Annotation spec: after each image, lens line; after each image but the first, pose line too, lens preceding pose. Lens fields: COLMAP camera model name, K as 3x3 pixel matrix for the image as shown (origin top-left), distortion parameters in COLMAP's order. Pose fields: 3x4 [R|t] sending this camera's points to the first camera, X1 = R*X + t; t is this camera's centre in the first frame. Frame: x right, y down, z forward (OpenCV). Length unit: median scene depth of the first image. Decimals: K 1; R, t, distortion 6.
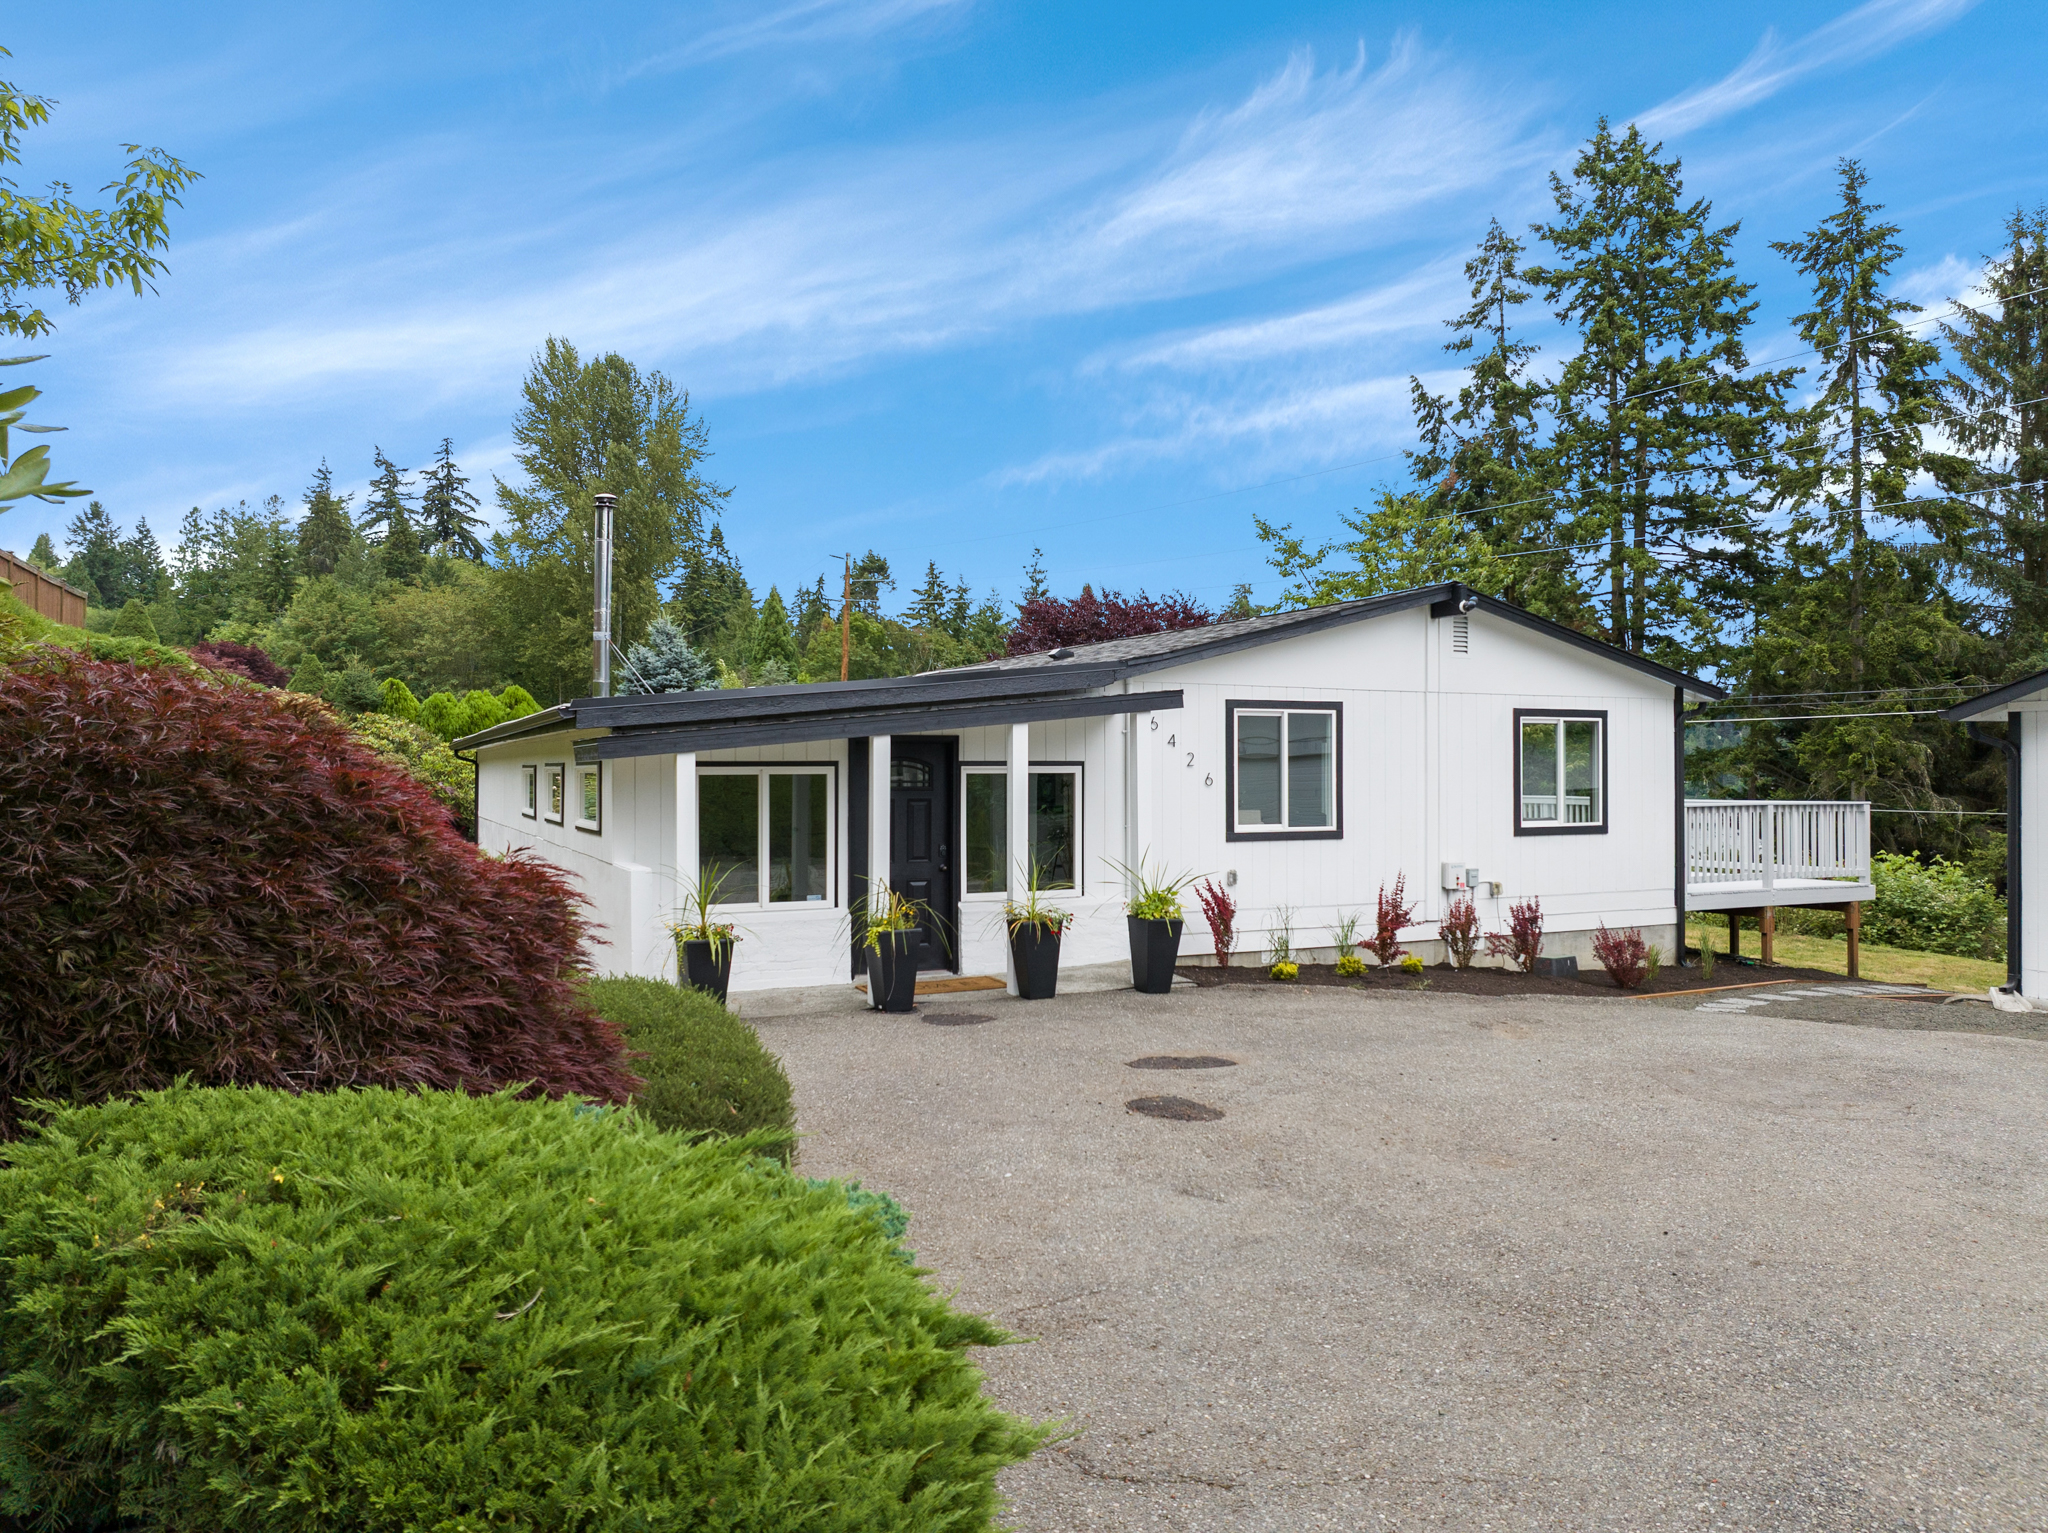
lens RADIAL K [[1504.5, 0, 1024.0], [0, 1504.5, 766.5], [0, 0, 1]] dist [-0.051044, 0.085647]
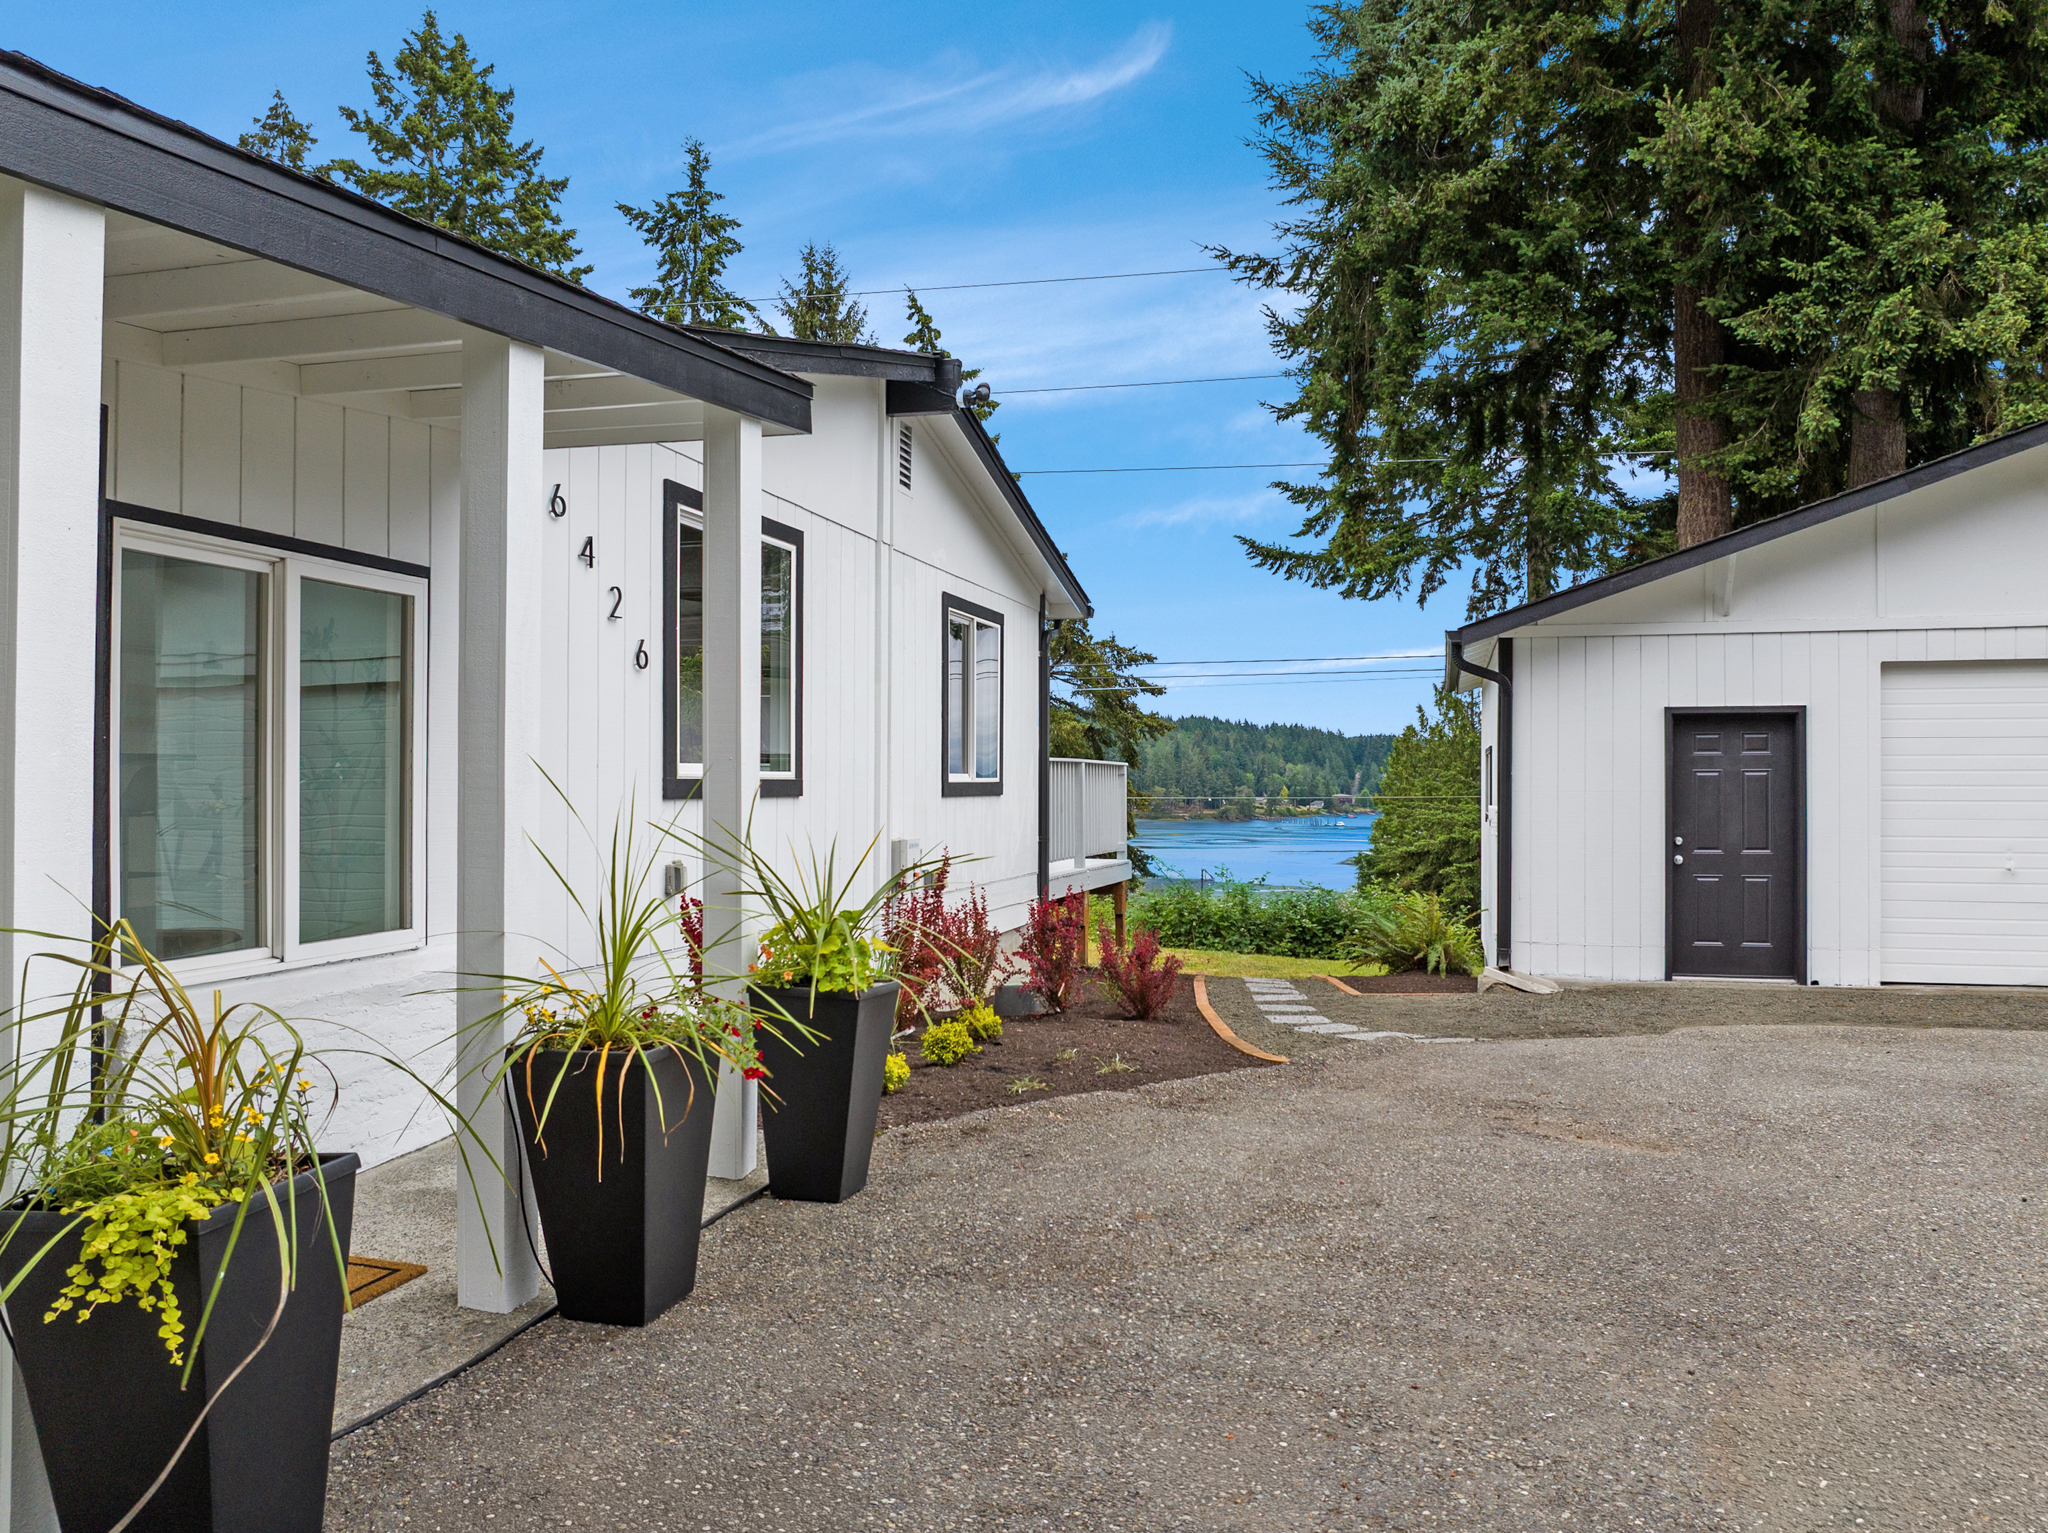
lens RADIAL K [[1504.5, 0, 1024.0], [0, 1504.5, 766.5], [0, 0, 1]] dist [-0.051044, 0.085647]
pose [[0.663267, 0.012678, 0.748275, -0.031402], [-0.010613, 0.999915, -0.007534, 0.010684], [-0.748307, -0.002944, 0.663346, 0.157569]]
